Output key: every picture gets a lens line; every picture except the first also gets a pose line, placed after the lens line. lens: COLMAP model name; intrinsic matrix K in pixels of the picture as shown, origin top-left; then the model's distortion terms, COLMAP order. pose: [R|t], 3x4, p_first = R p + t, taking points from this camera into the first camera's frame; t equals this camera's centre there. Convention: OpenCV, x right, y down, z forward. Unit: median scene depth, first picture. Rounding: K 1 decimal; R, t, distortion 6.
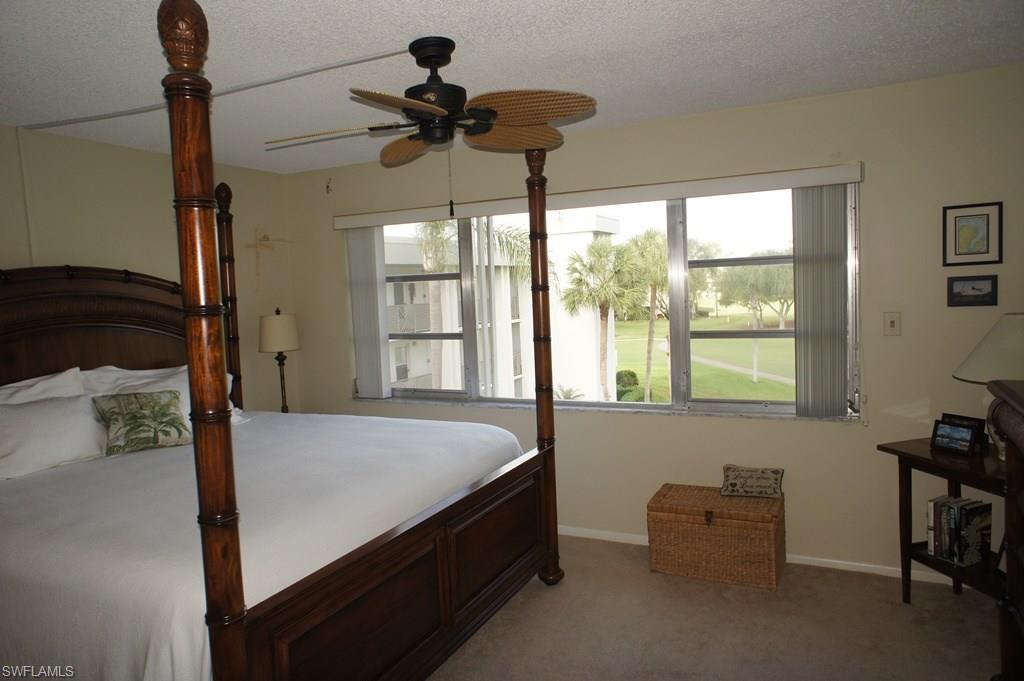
lens RADIAL K [[693.8, 0, 512.0], [0, 693.8, 340.5], [0, 0, 1]] dist [-0.055217, 0.089169]
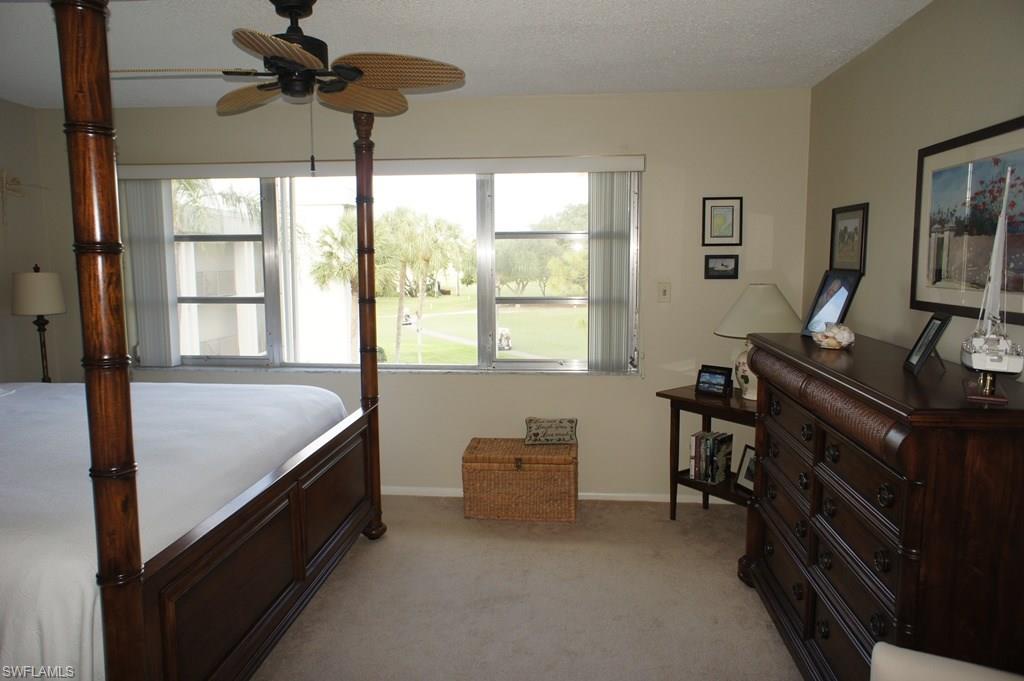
lens RADIAL K [[693.8, 0, 512.0], [0, 693.8, 340.5], [0, 0, 1]] dist [-0.055217, 0.089169]
pose [[0.934300, -0.004546, 0.356459, -0.123675], [-0.007292, 0.999466, 0.031857, 0.022728], [-0.356413, -0.032364, 0.933768, -0.032941]]
